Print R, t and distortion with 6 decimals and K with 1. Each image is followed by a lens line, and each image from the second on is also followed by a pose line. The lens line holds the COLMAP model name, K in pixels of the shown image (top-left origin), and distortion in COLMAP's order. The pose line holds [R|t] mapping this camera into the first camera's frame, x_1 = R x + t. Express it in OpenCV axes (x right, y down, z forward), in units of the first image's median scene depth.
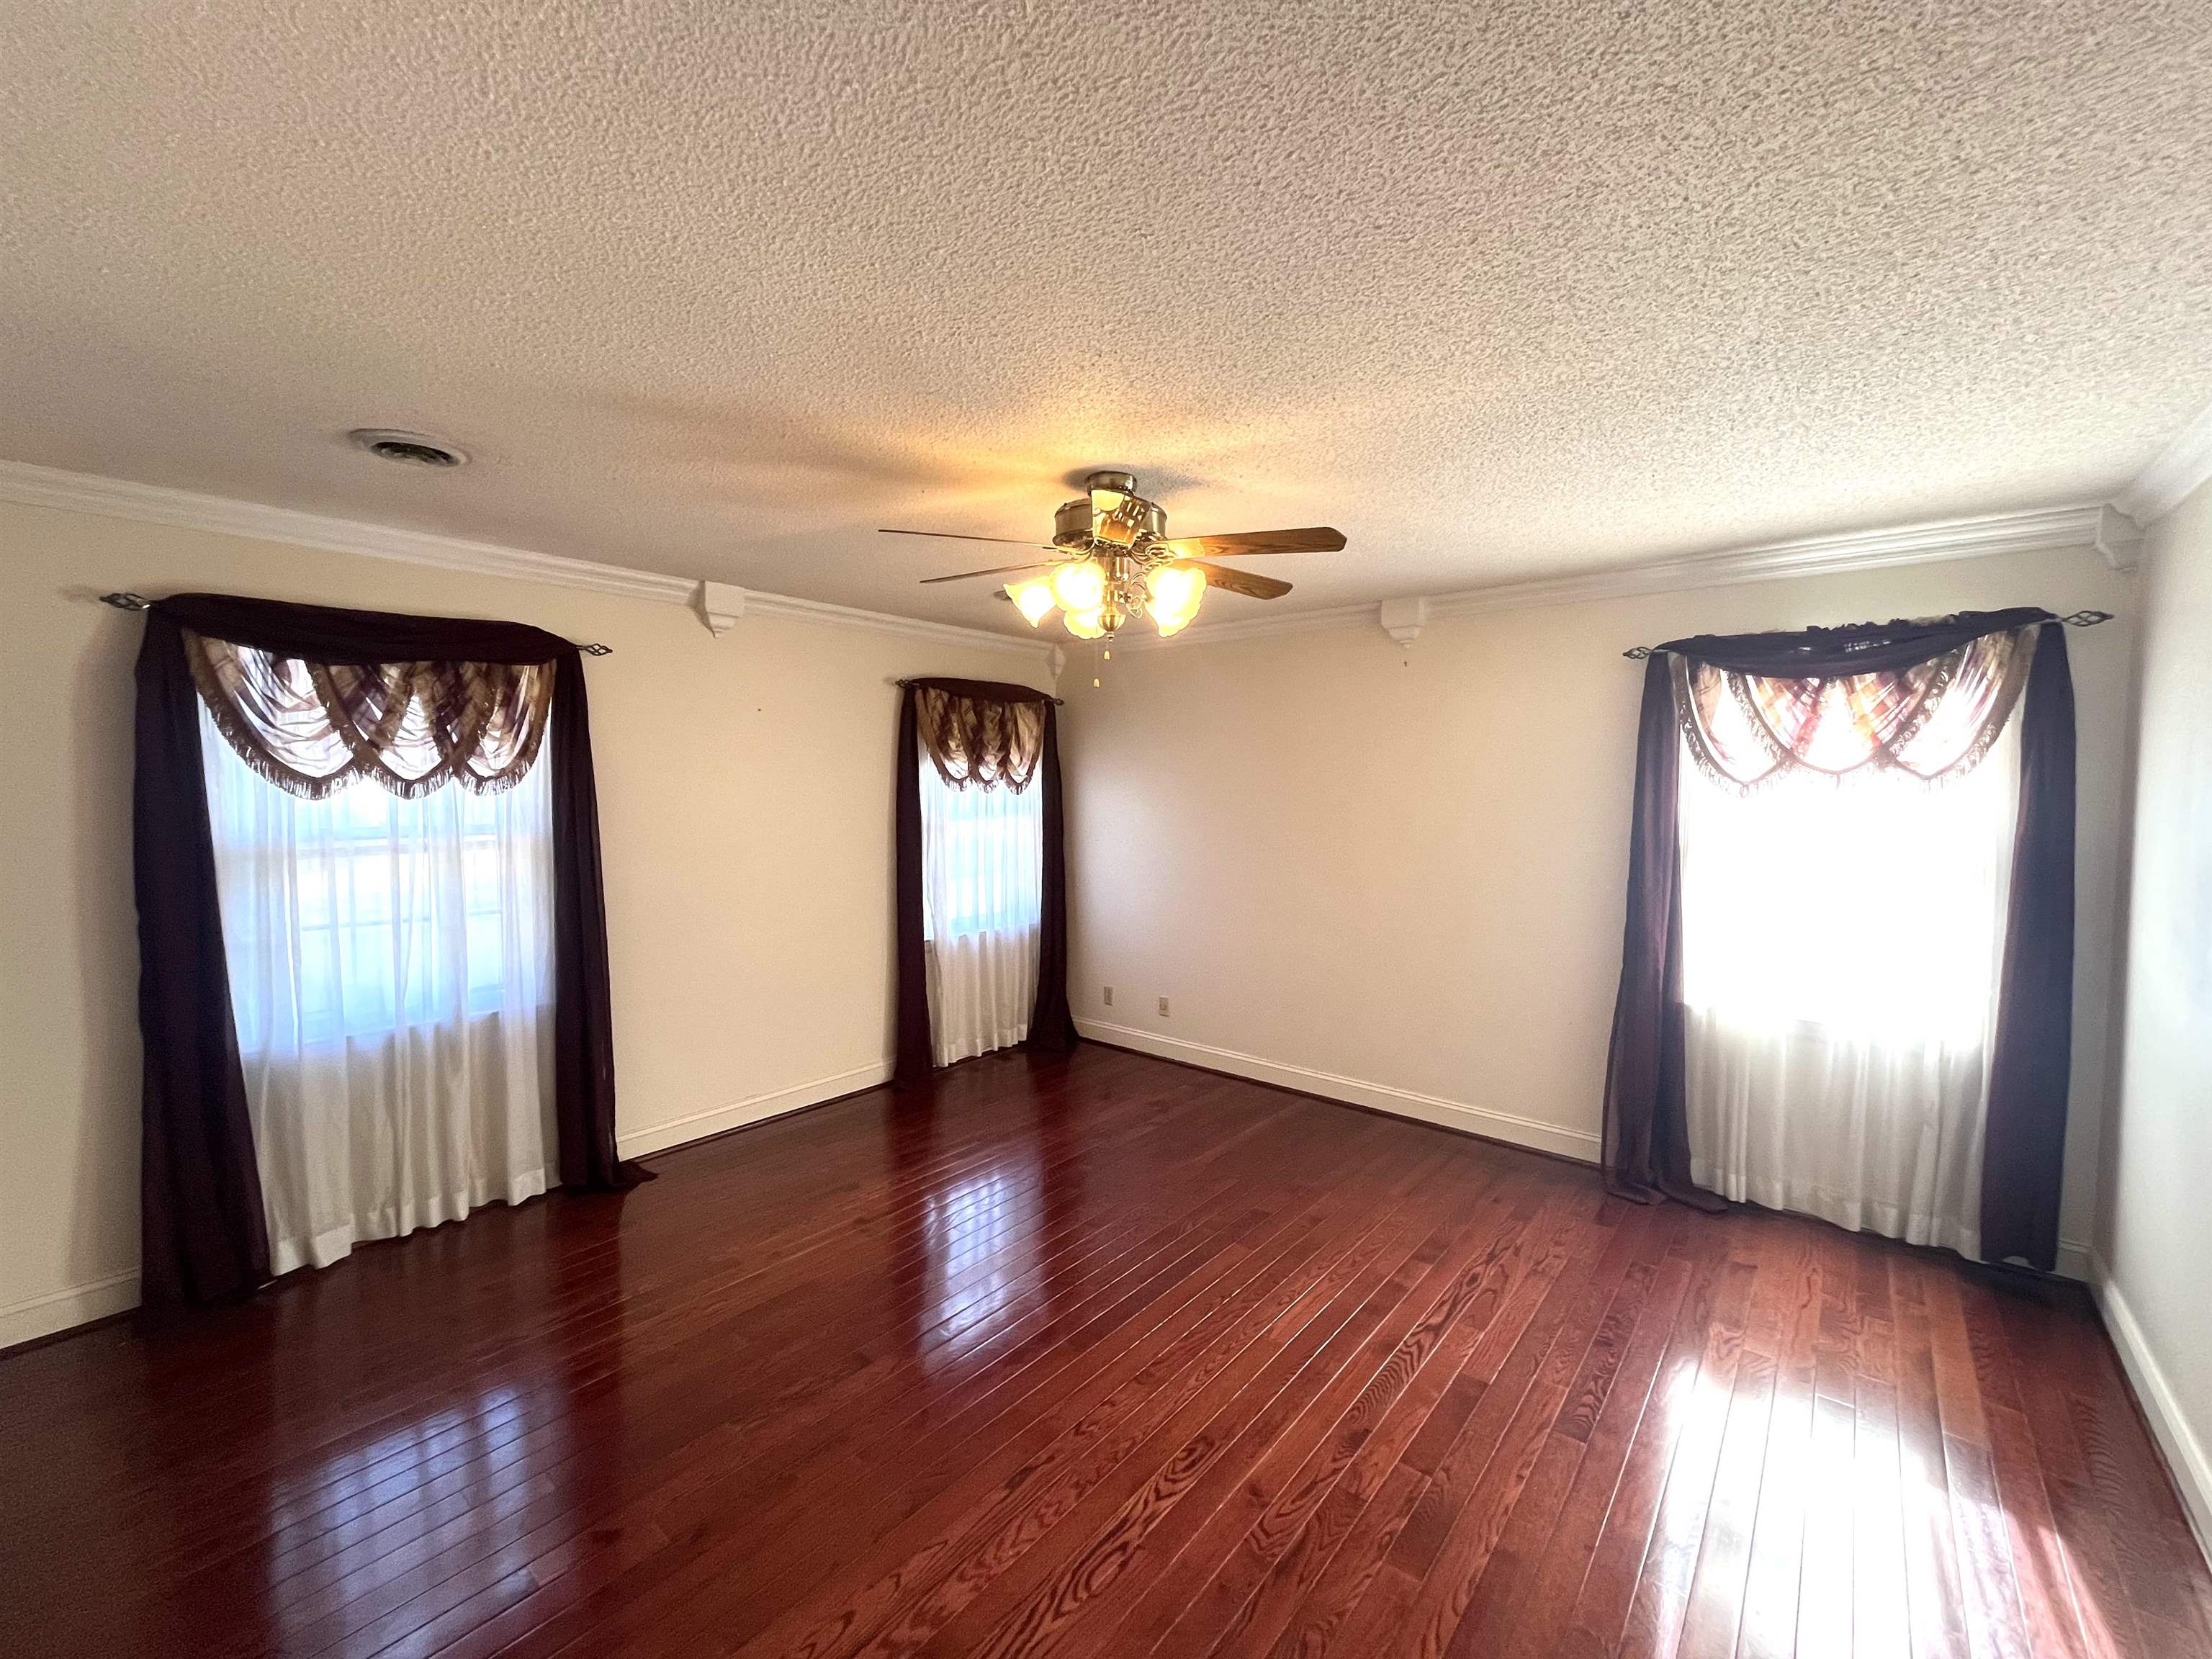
lens RADIAL K [[894.7, 0, 1102.3], [0, 894.7, 834.8], [0, 0, 1]] dist [-0.003982, 0.000230]
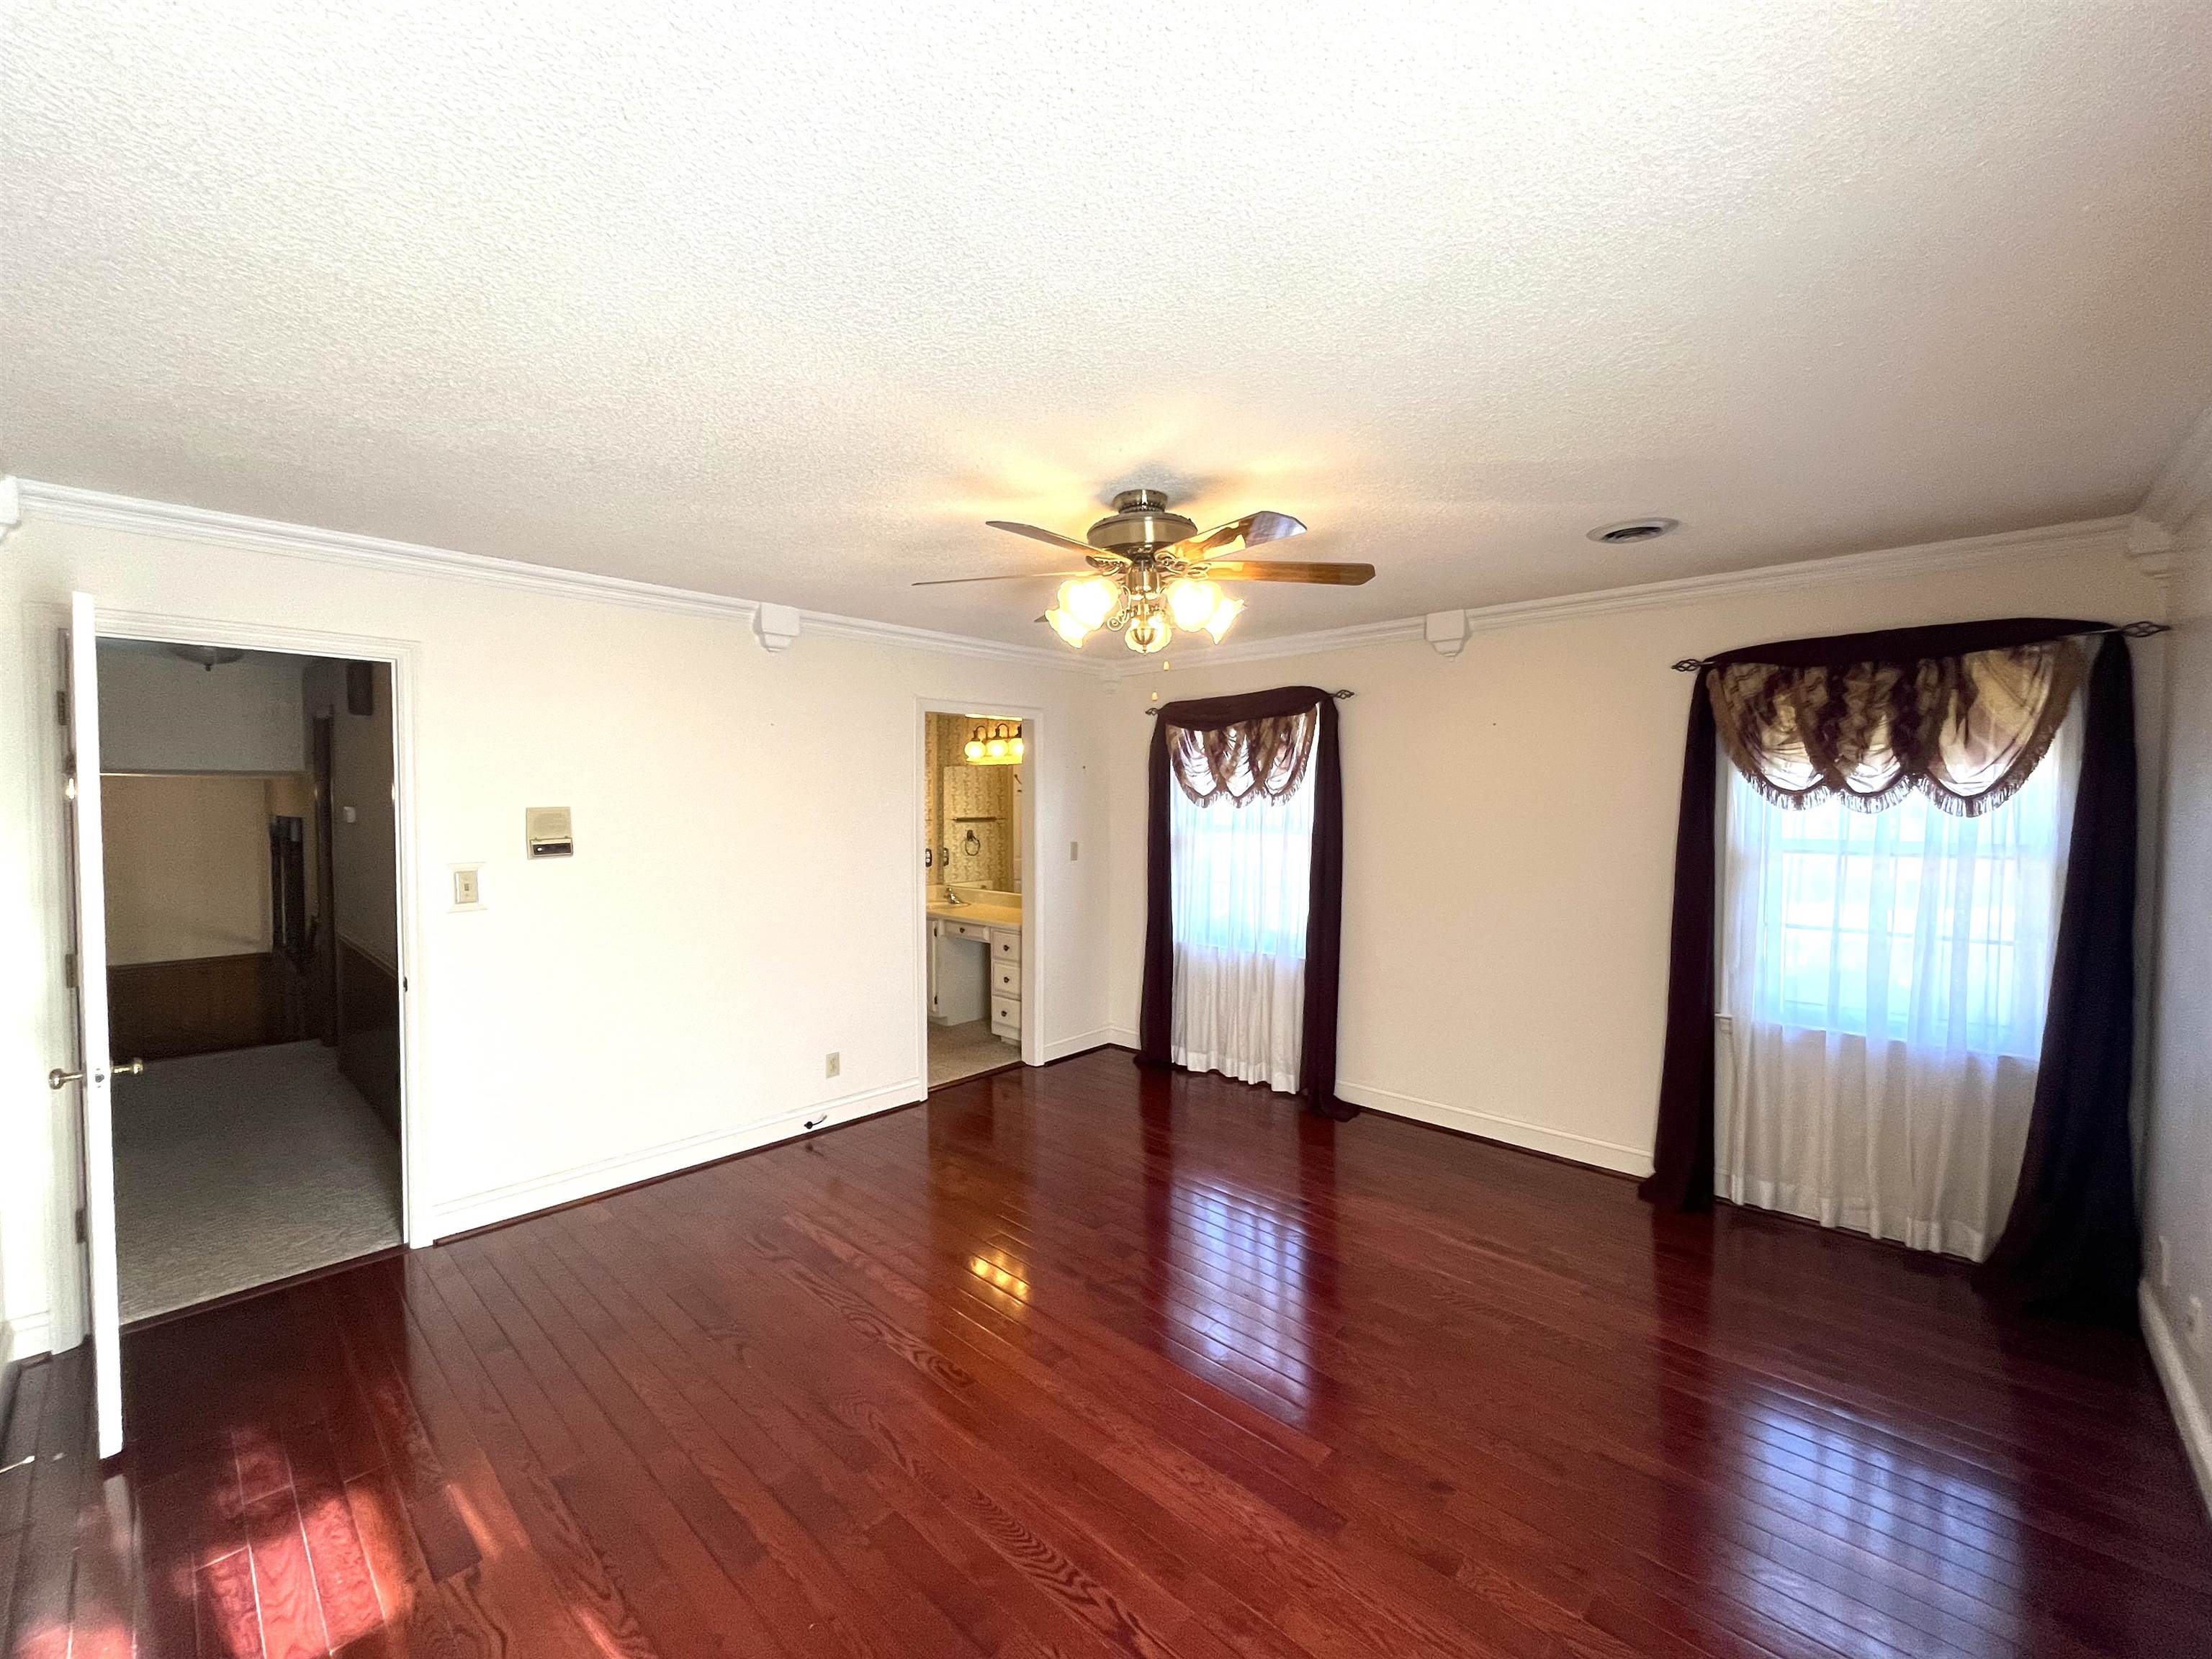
lens RADIAL K [[894.7, 0, 1101.4], [0, 894.7, 835.7], [0, 0, 1]] dist [-0.003982, 0.000230]
pose [[-0.058602, 0.037431, -0.997579, 0.717924], [-0.055597, 0.997623, 0.040699, -0.037120], [0.996732, 0.057847, -0.056381, 0.713557]]
